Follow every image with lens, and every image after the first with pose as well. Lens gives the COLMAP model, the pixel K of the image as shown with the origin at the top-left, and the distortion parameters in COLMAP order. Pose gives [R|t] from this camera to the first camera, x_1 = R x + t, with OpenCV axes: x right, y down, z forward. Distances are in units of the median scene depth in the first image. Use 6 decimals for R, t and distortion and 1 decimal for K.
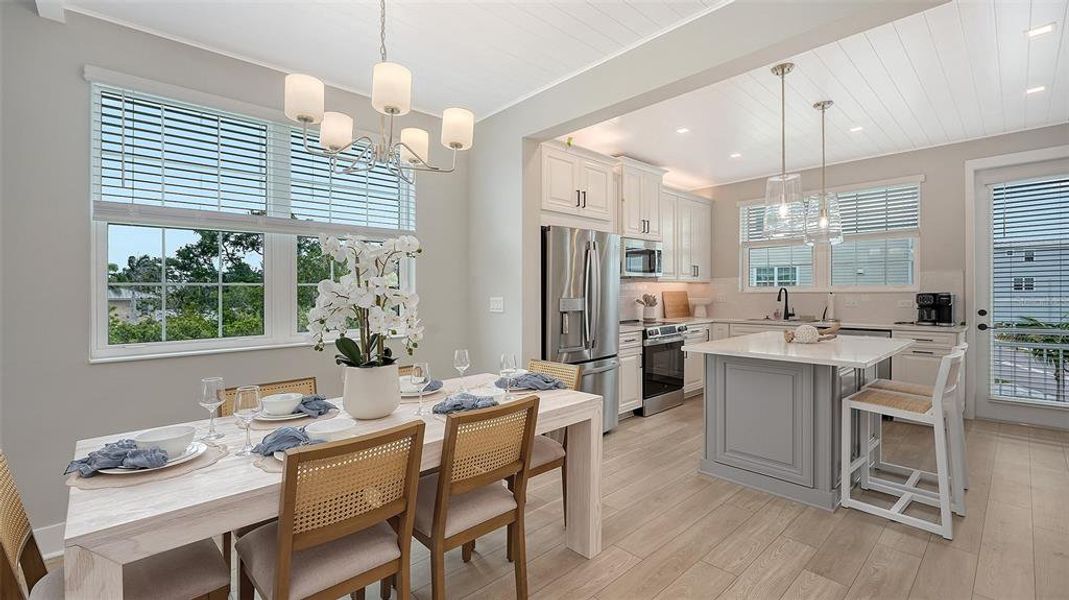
lens RADIAL K [[415.2, 0, 515.8], [0, 415.2, 298.6], [0, 0, 1]] dist [-0.000666, -0.000166]
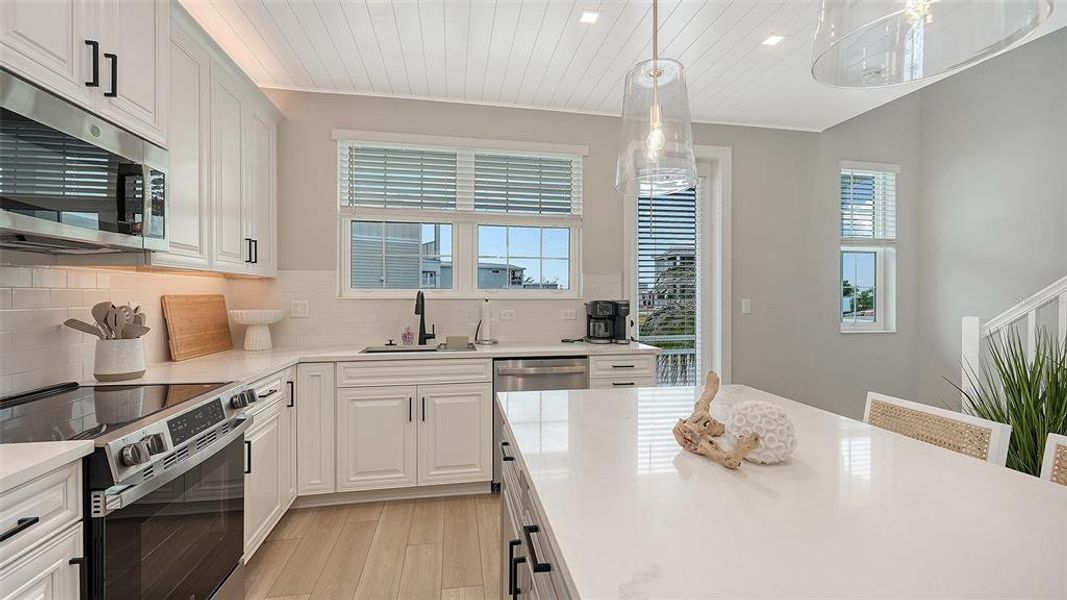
lens RADIAL K [[414.5, 0, 514.9], [0, 414.5, 298.6], [0, 0, 1]] dist [-0.000666, -0.000166]
pose [[0.471716, 0.002671, 0.881746, 0.188575], [0.008459, 0.999936, -0.007555, -0.009366], [-0.881710, 0.011023, 0.471663, 0.594241]]
